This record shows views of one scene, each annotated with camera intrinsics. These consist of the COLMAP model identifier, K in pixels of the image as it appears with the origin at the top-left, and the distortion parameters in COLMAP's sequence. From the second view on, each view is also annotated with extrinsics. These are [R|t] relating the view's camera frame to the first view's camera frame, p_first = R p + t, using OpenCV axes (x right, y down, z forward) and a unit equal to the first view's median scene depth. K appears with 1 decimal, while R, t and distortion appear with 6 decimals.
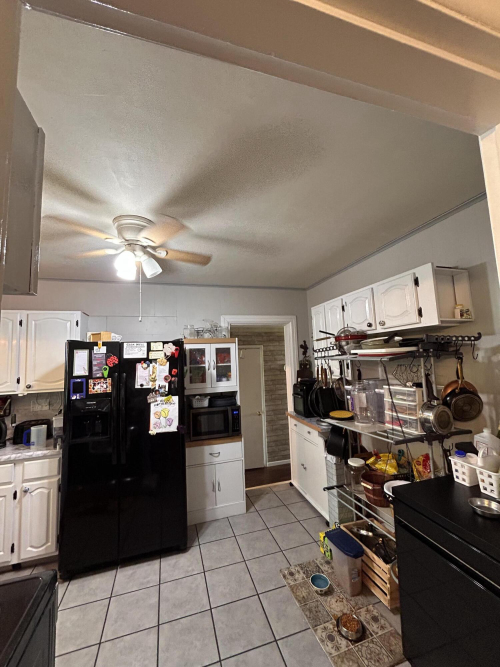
lens RADIAL K [[268.7, 0, 247.8], [0, 268.7, 333.1], [0, 0, 1]] dist [-0.002550, 0.000431]
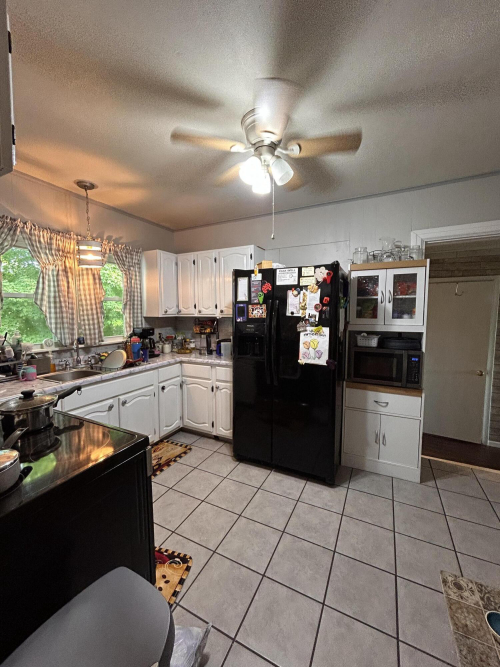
lens RADIAL K [[268.7, 0, 249.9], [0, 268.7, 332.2], [0, 0, 1]] dist [-0.002550, 0.000431]
pose [[0.722437, 0.092264, -0.685253, 0.159802], [0.044294, 0.982846, 0.179030, 0.080587], [0.690016, -0.159691, 0.705958, 0.199421]]
